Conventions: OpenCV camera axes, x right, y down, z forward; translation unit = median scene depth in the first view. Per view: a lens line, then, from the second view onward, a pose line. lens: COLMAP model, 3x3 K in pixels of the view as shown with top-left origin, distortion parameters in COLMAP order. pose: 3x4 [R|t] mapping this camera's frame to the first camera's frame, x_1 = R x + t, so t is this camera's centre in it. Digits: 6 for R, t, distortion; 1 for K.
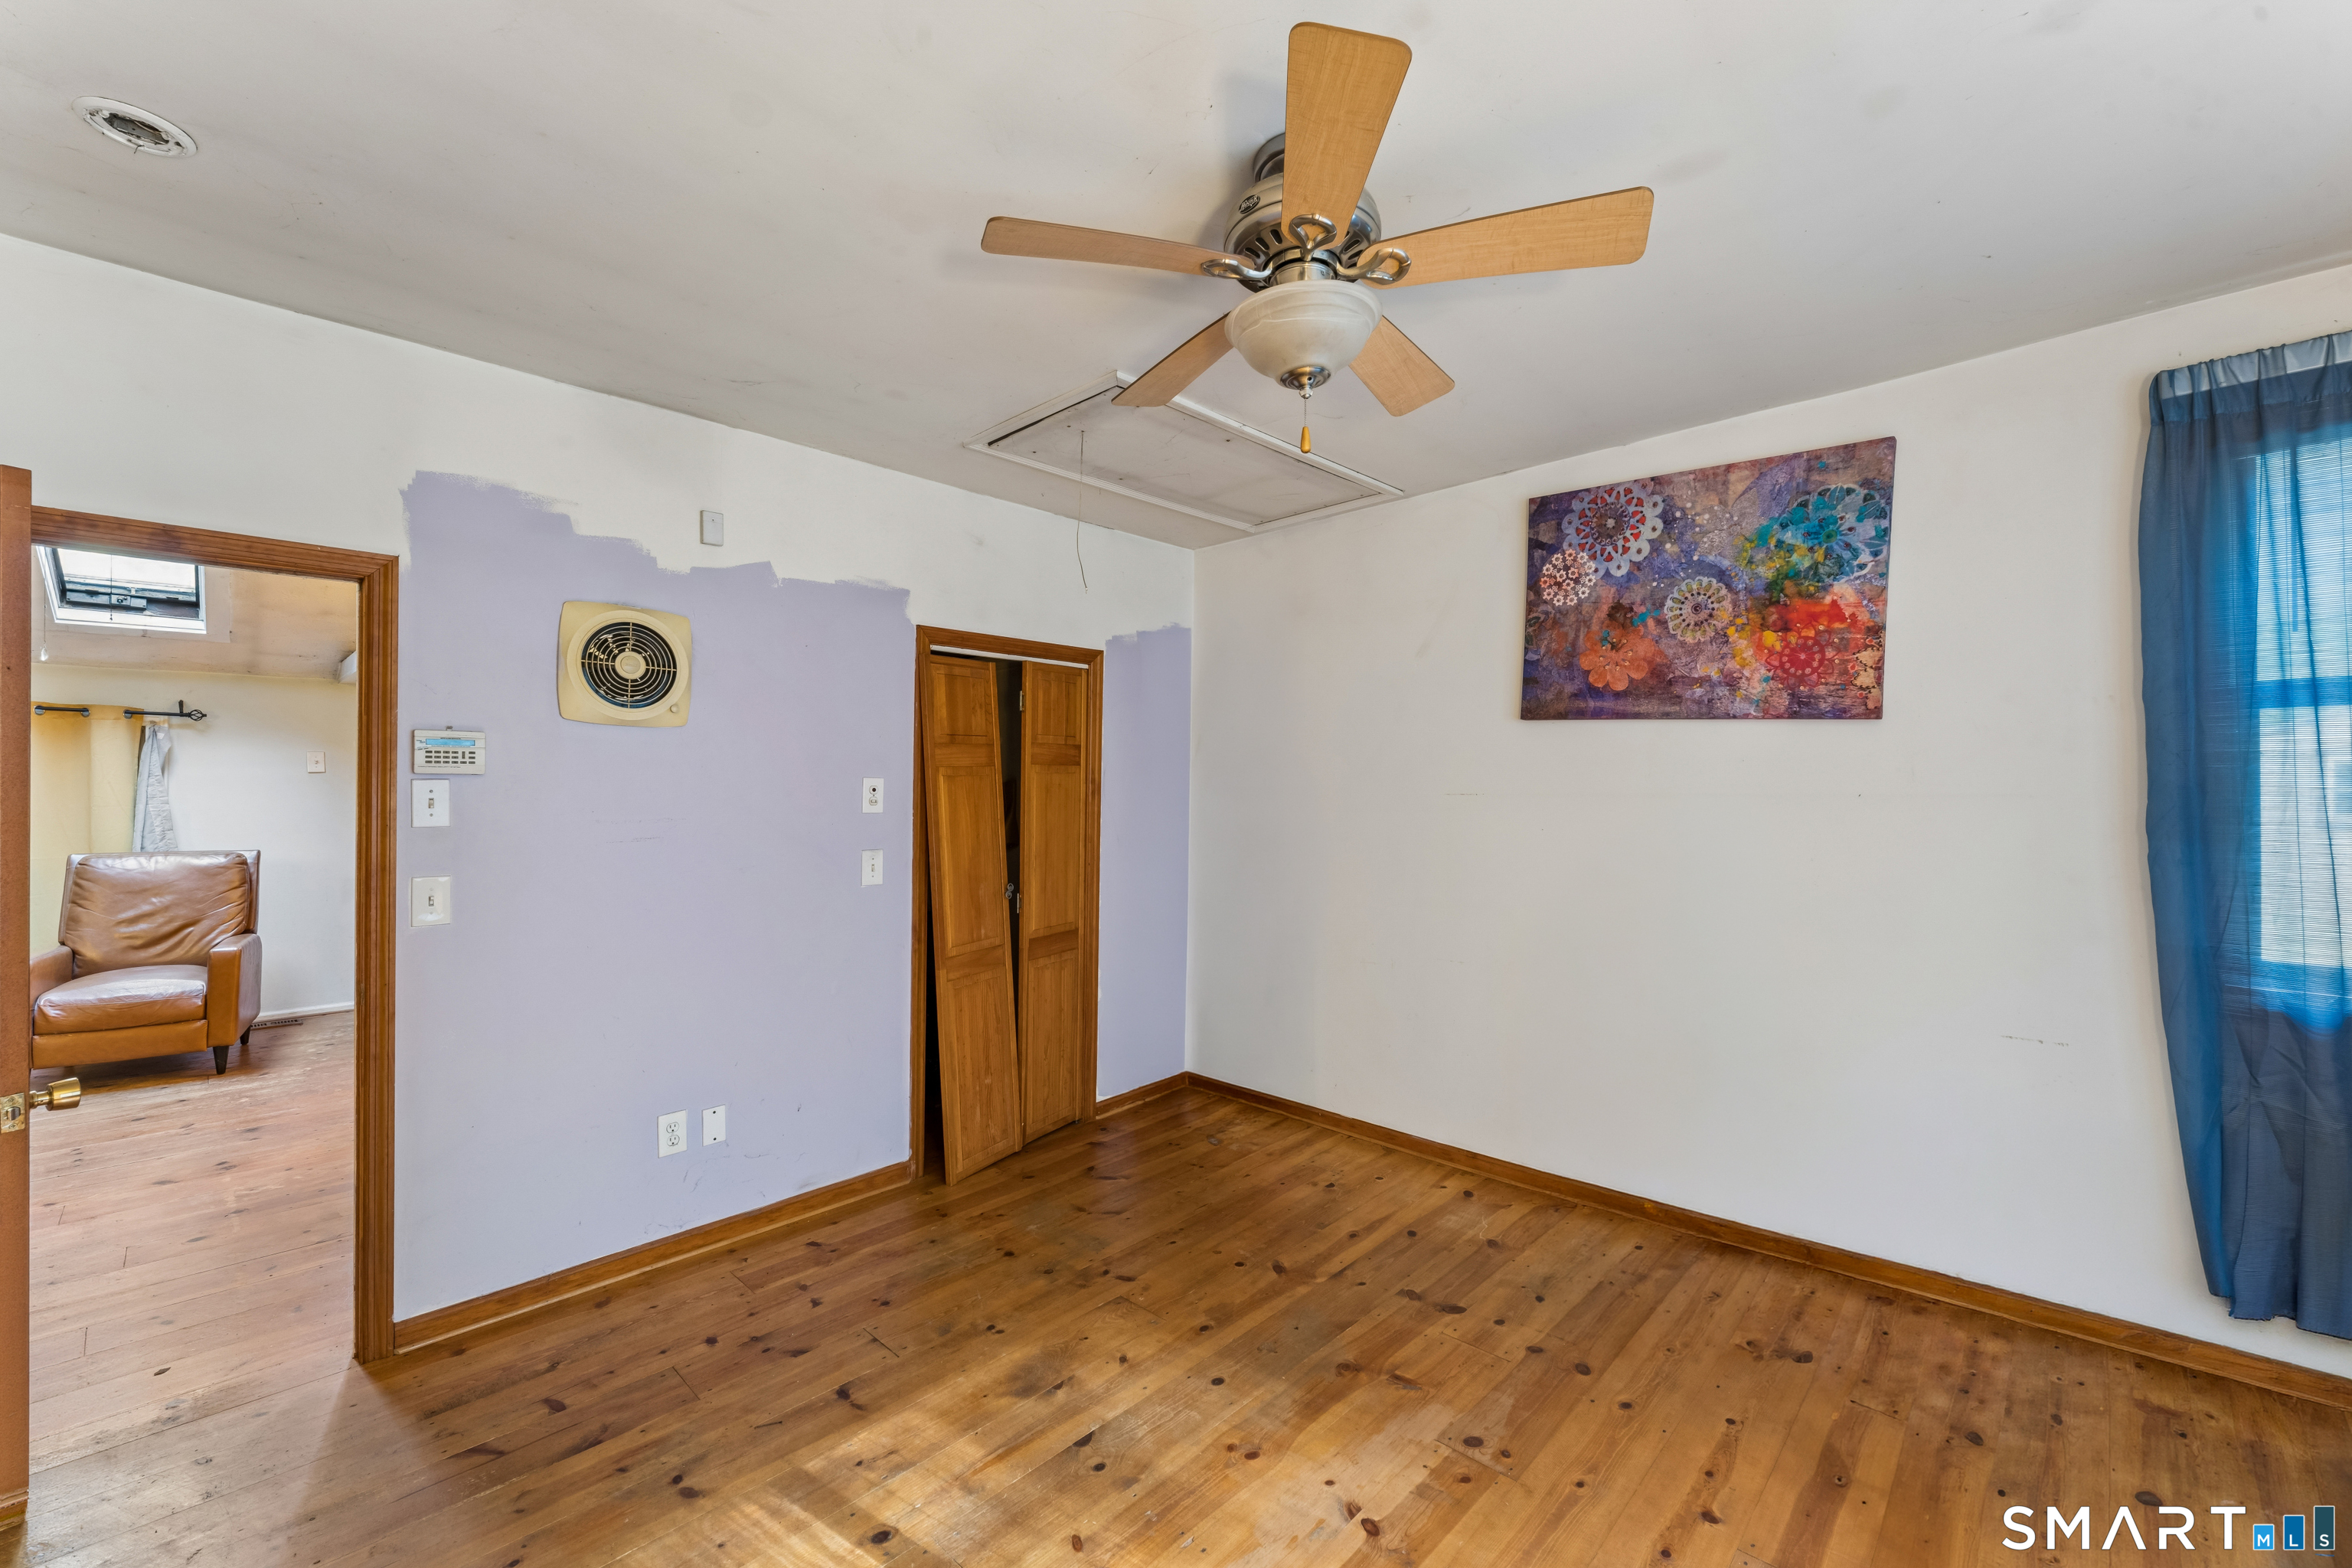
lens RADIAL K [[941.5, 0, 1176.0], [0, 941.5, 784.0], [0, 0, 1]] dist [-0.000908, -0.000205]
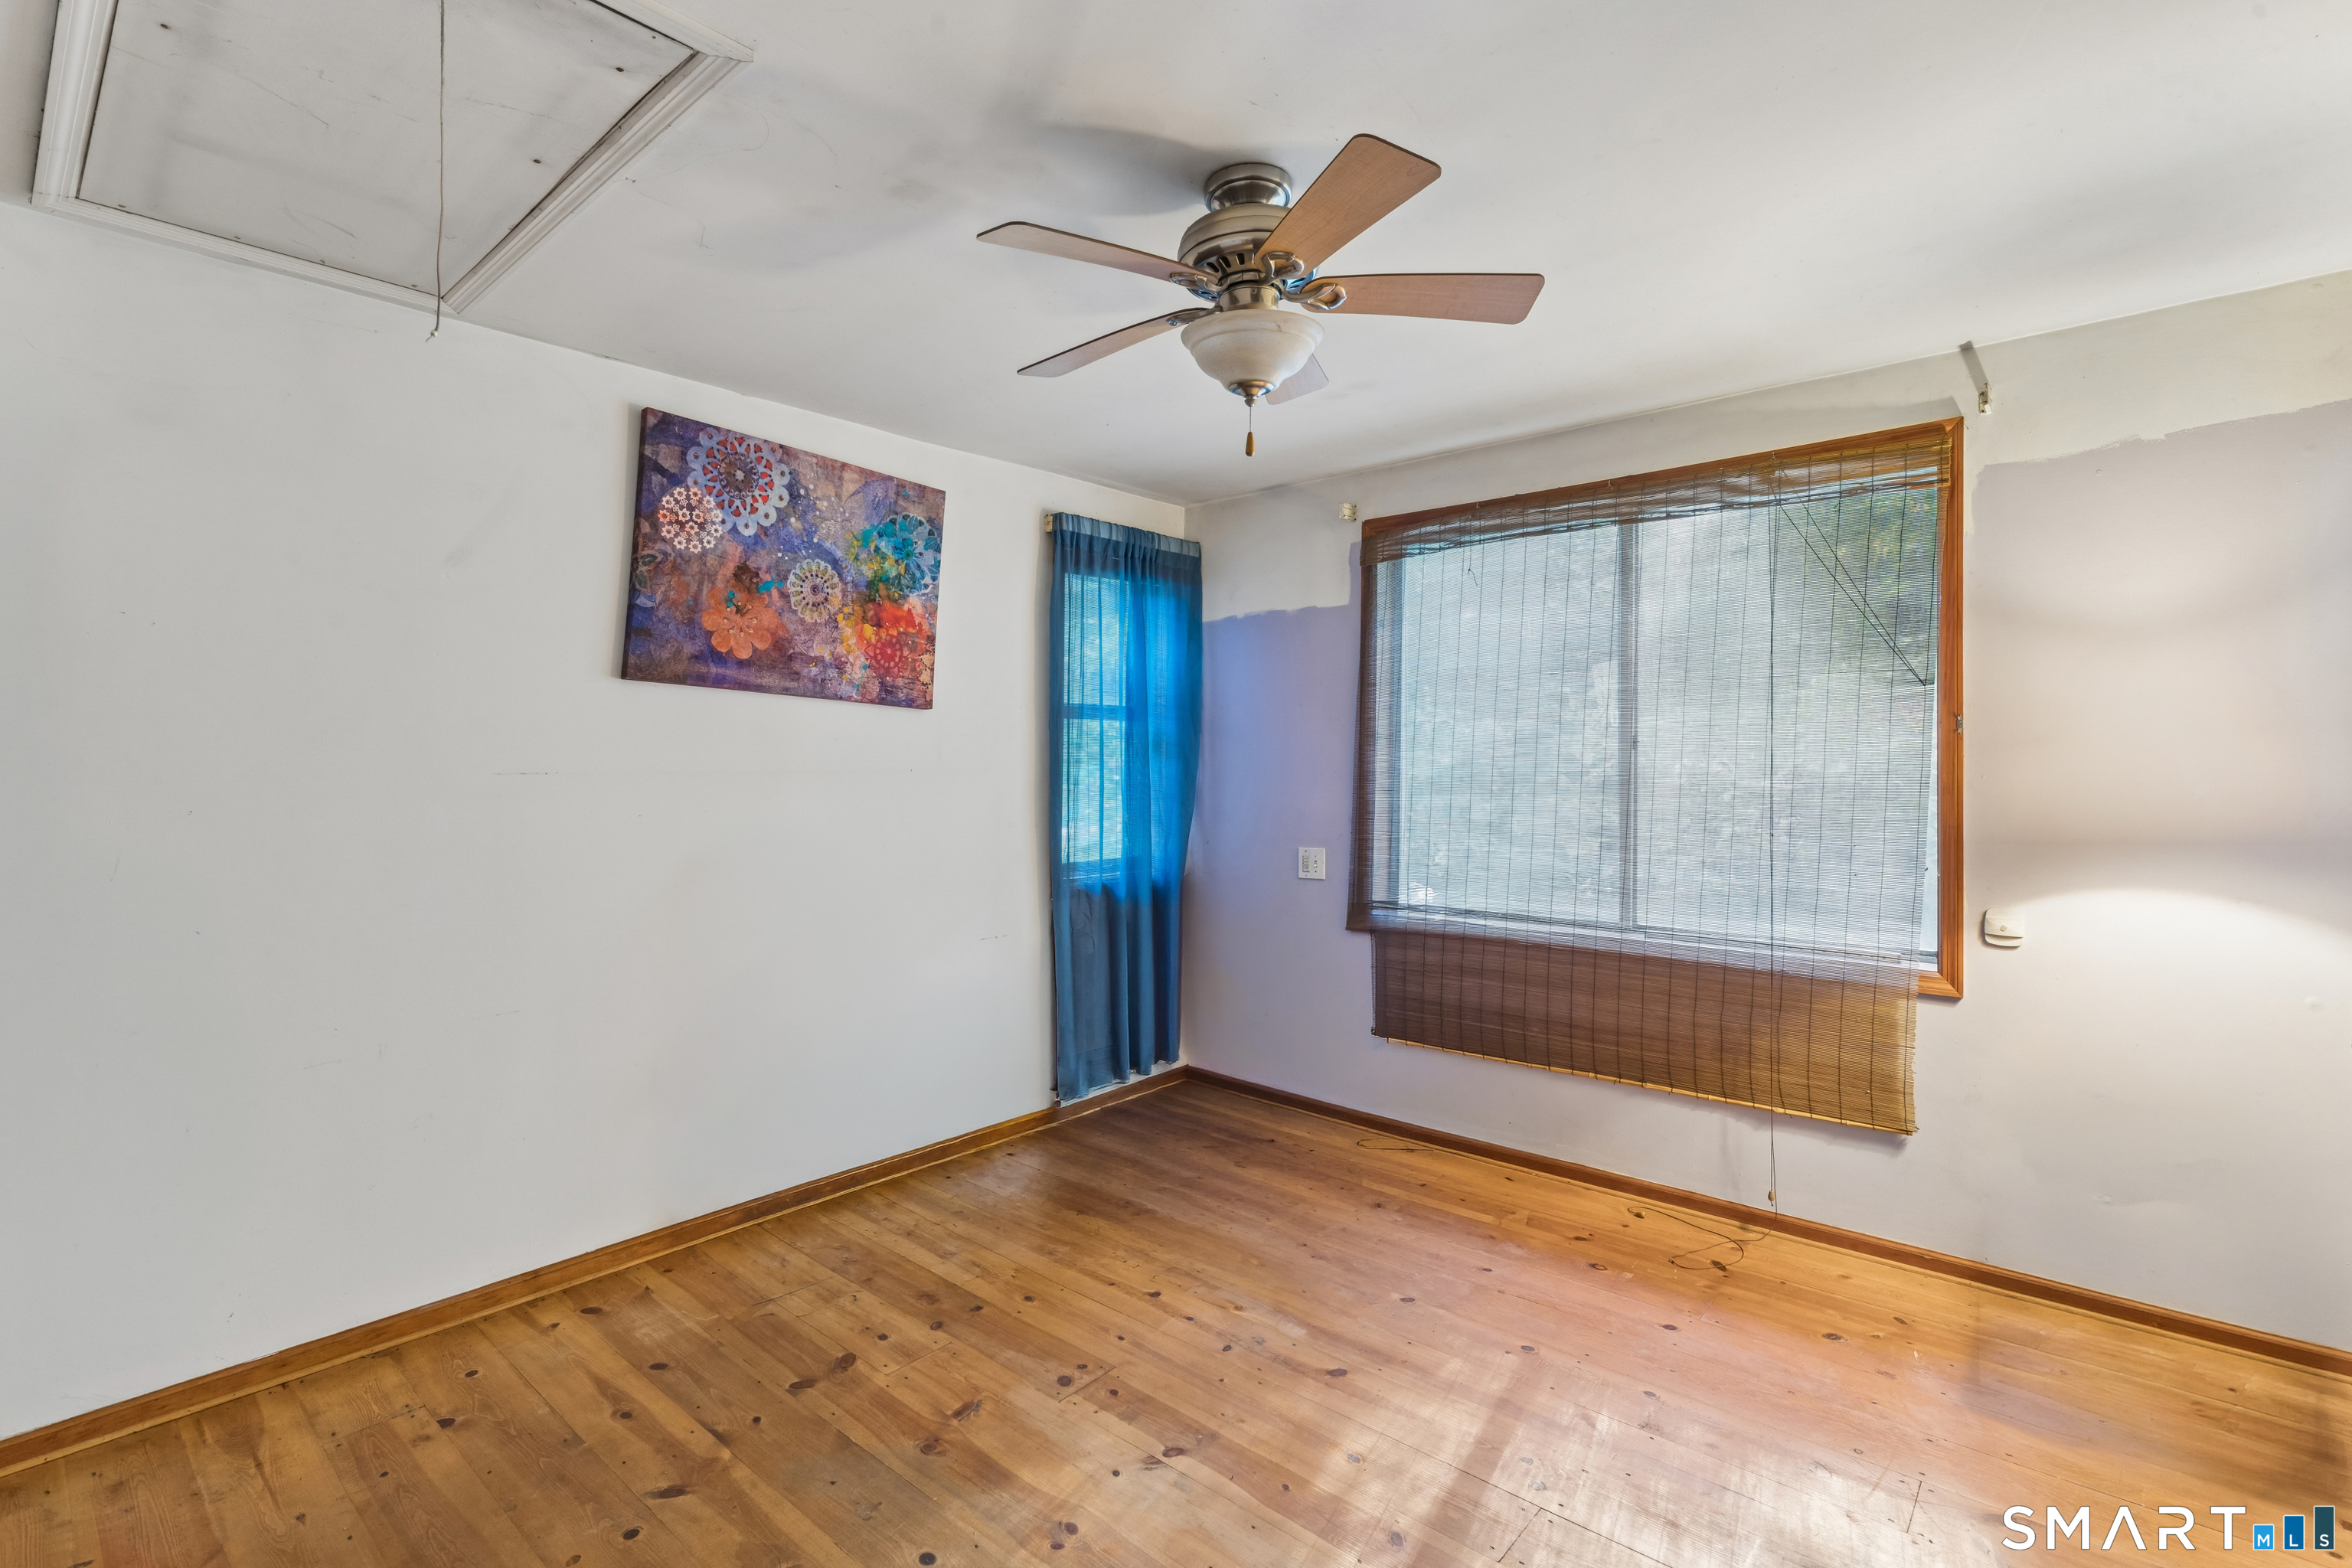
lens RADIAL K [[1086.0, 0, 1176.4], [0, 1086.0, 758.5], [0, 0, 1]] dist [-0.000145, 0.000079]
pose [[-0.043749, 0.003860, 0.999035, -0.644864], [-0.004455, 0.999982, -0.004059, 0.000897], [-0.999033, -0.004628, -0.043731, 0.654993]]
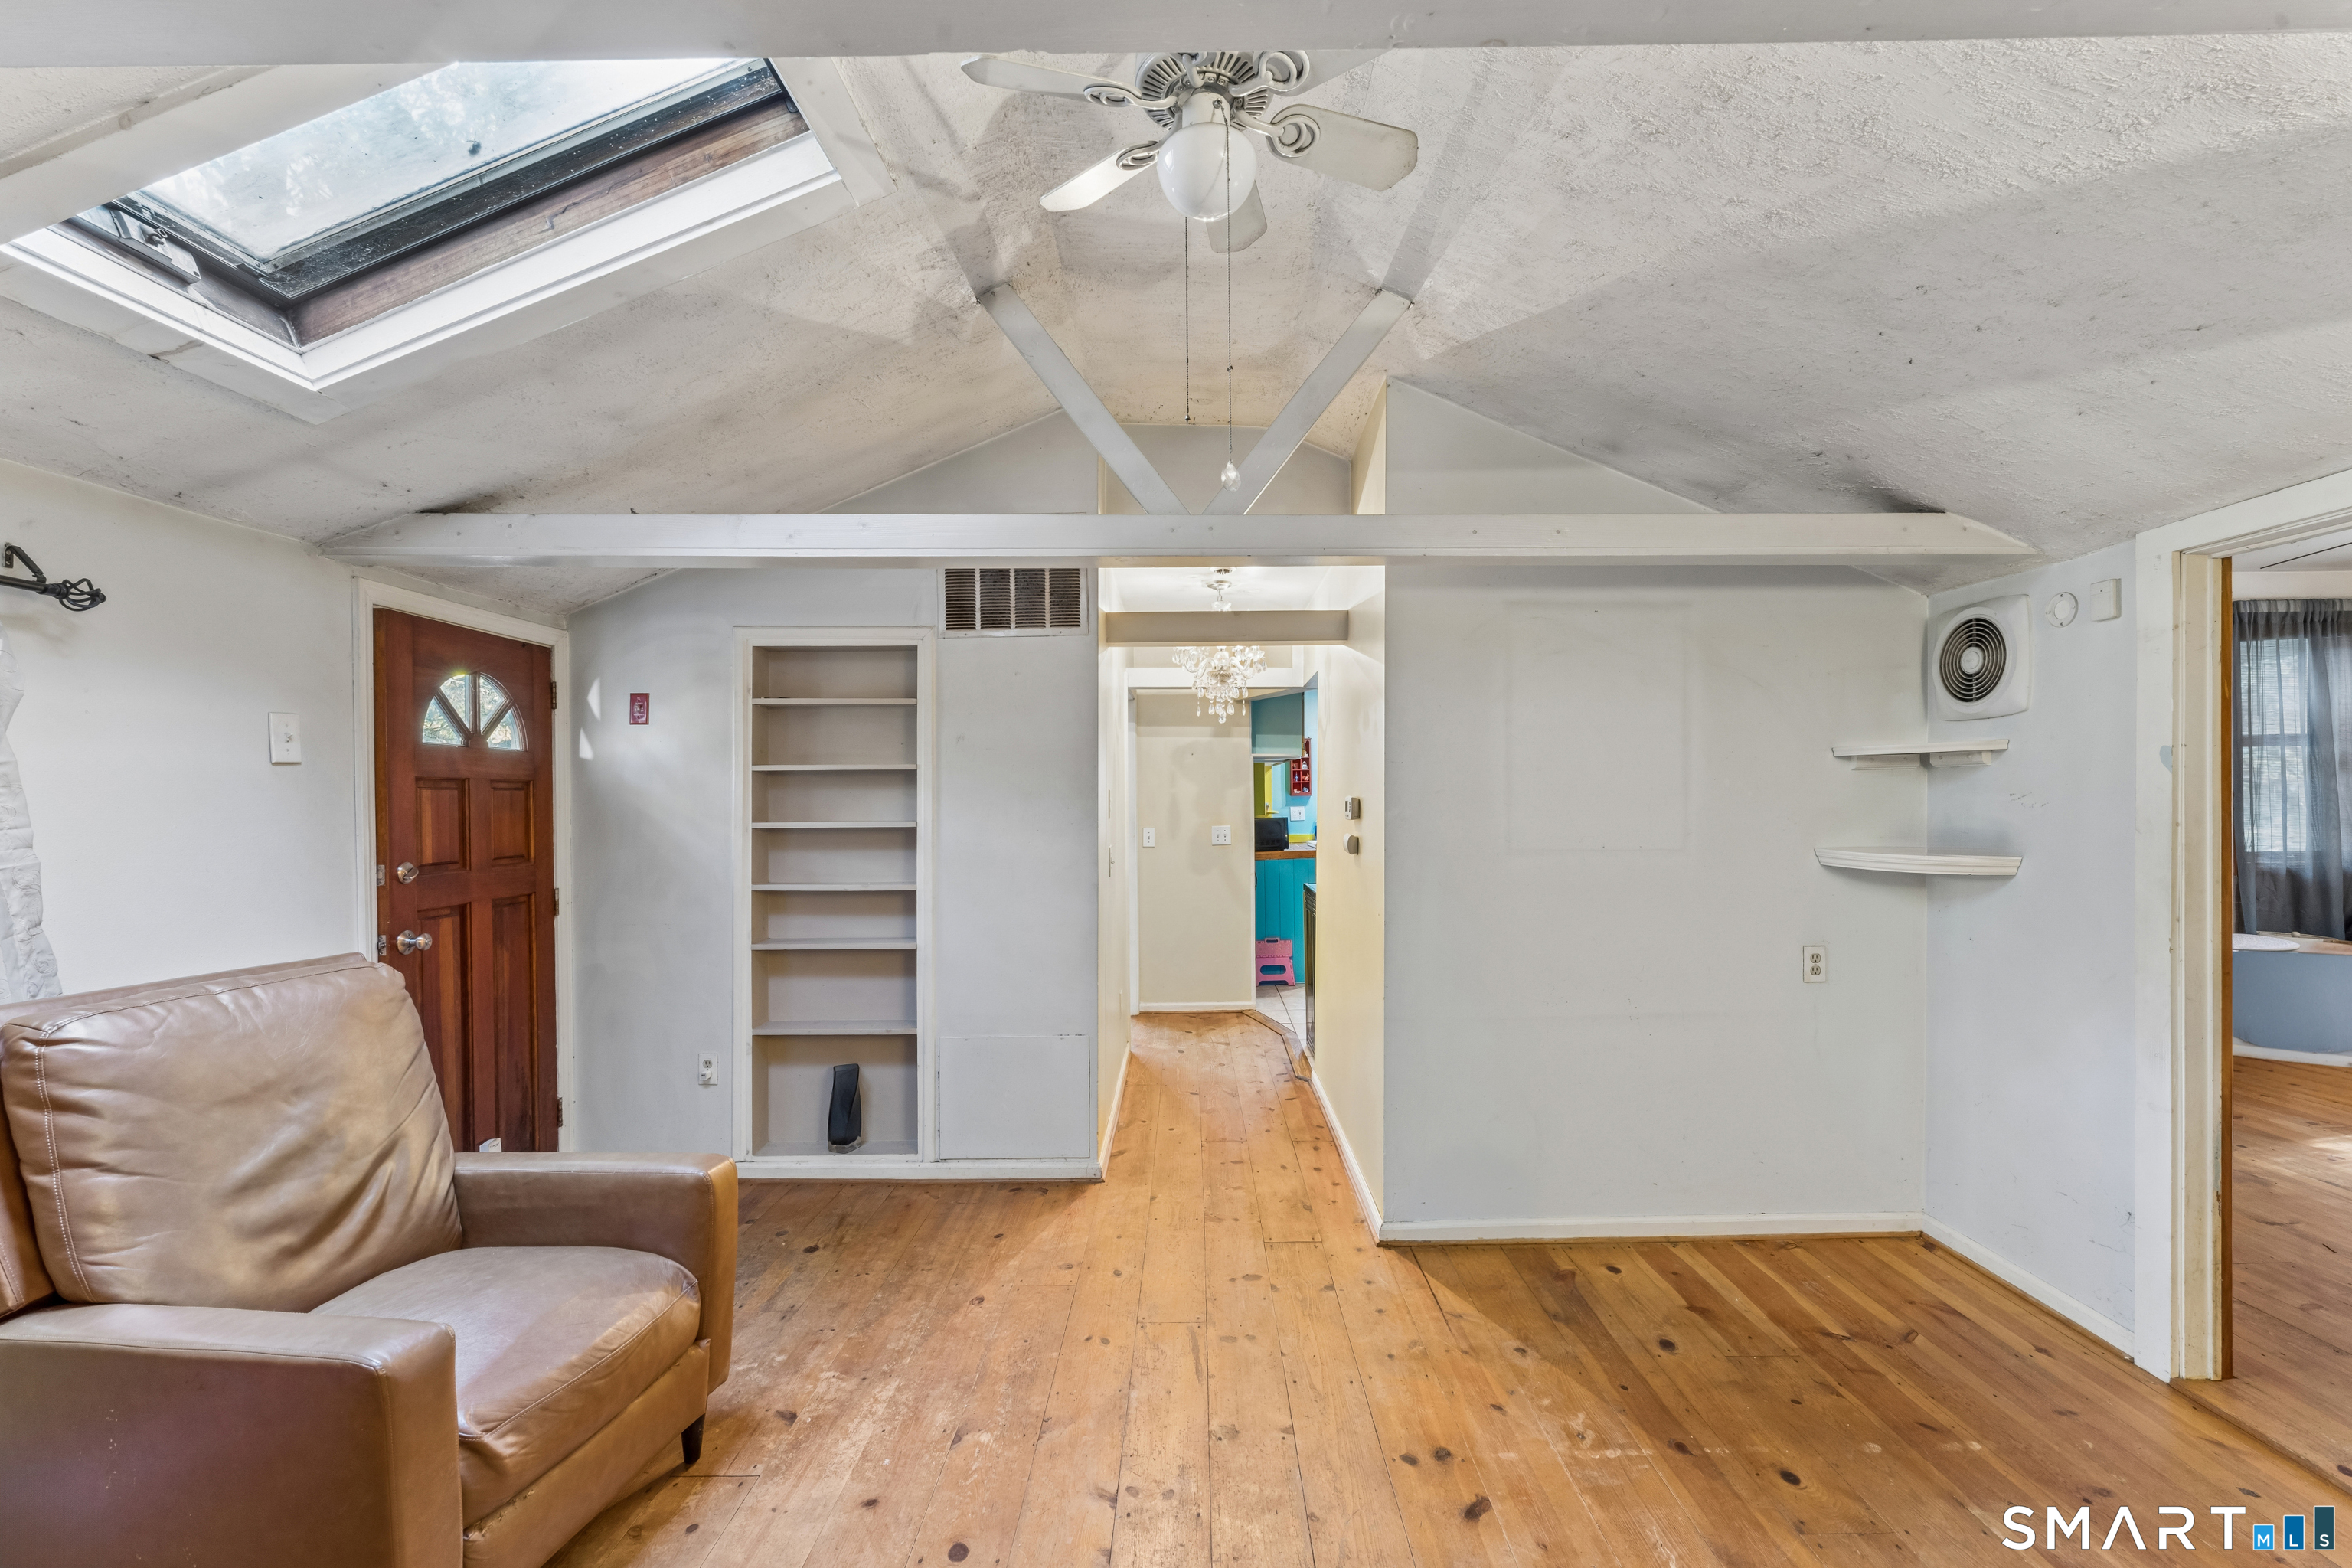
lens RADIAL K [[890.9, 0, 1422.2], [0, 890.9, 780.9], [0, 0, 1]] dist [0.000981, 0.000120]
pose [[0.710877, 0.001492, 0.703314, -1.438225], [0.010671, 0.999860, -0.012907, 0.010427], [-0.703235, 0.016680, 0.710762, 0.641111]]
